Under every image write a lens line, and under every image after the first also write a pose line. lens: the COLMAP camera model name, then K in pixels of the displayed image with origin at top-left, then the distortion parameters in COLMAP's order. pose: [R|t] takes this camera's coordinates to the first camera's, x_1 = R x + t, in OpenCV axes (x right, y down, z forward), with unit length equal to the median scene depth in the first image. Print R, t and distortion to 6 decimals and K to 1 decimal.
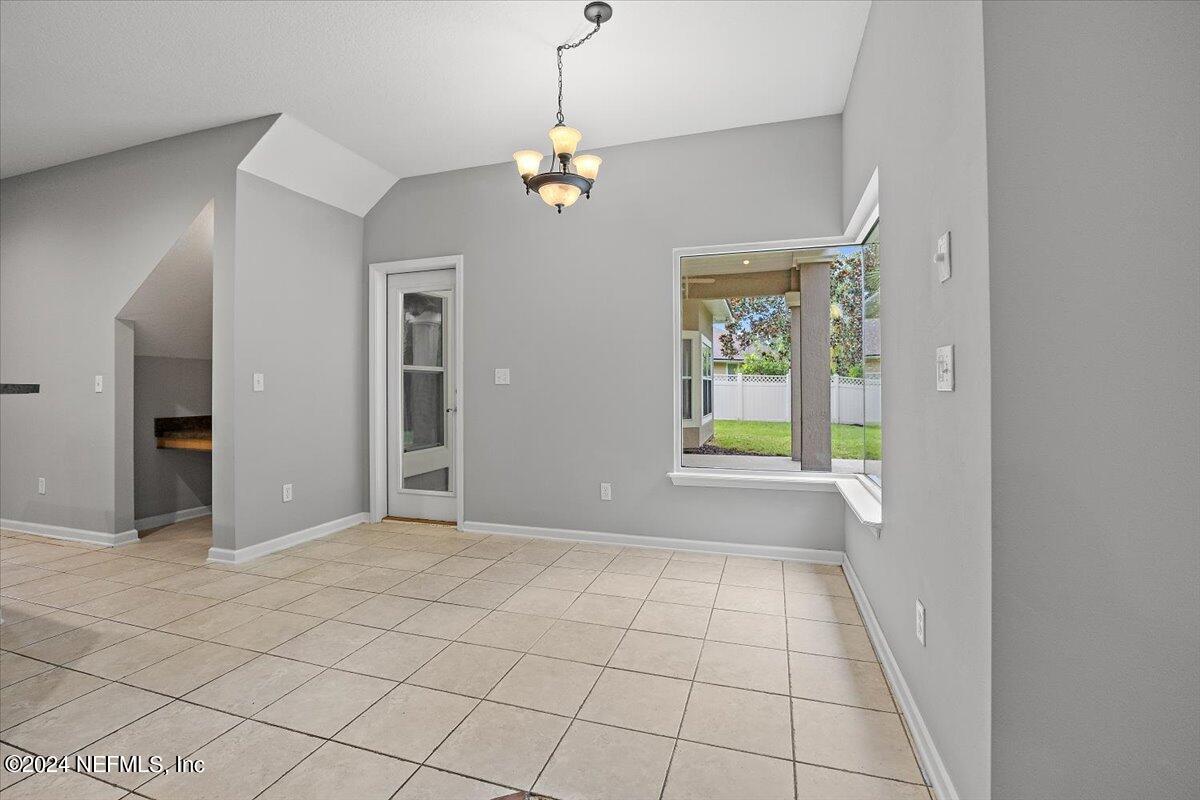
lens RADIAL K [[539.5, 0, 599.6], [0, 539.5, 388.6], [0, 0, 1]] dist [0.000230, -0.000017]
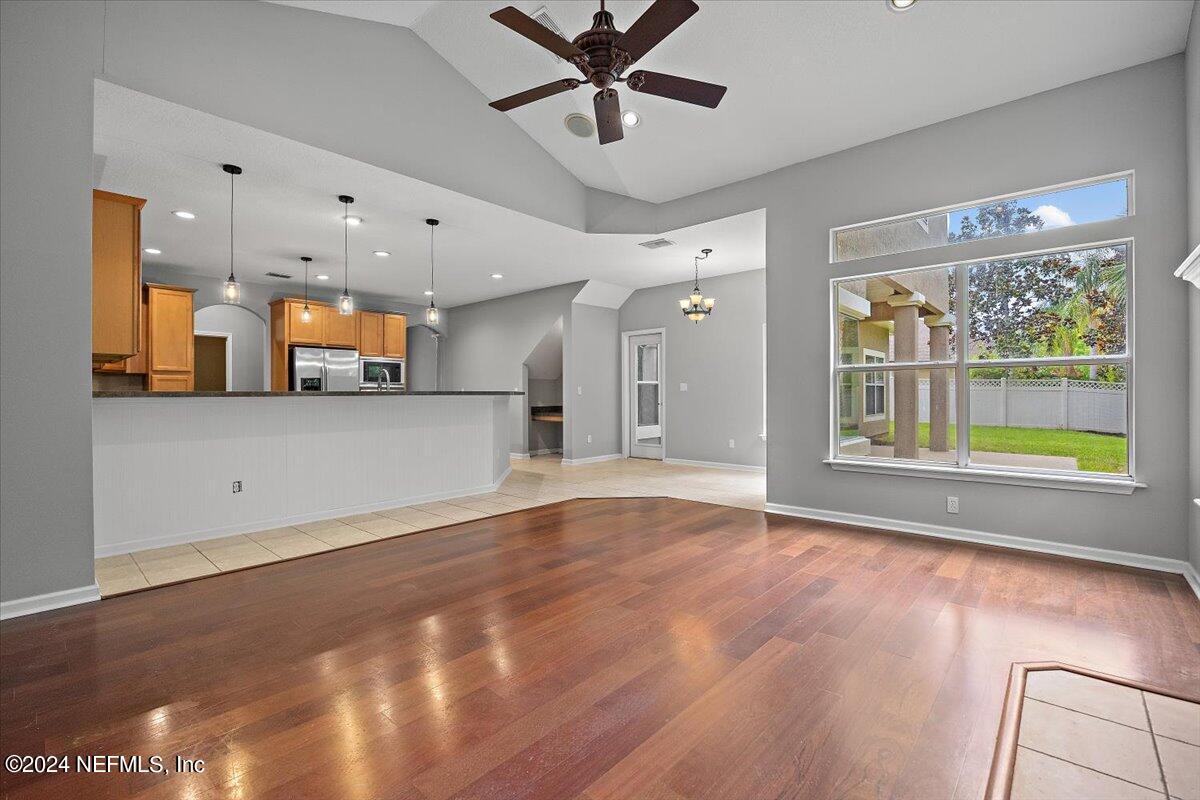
lens RADIAL K [[539.5, 0, 599.6], [0, 539.5, 388.6], [0, 0, 1]] dist [0.000230, -0.000017]
pose [[0.915744, -0.003856, -0.401745, 0.327514], [0.000445, 0.999963, -0.008583, -0.000111], [0.401763, 0.007681, 0.915711, -0.933379]]
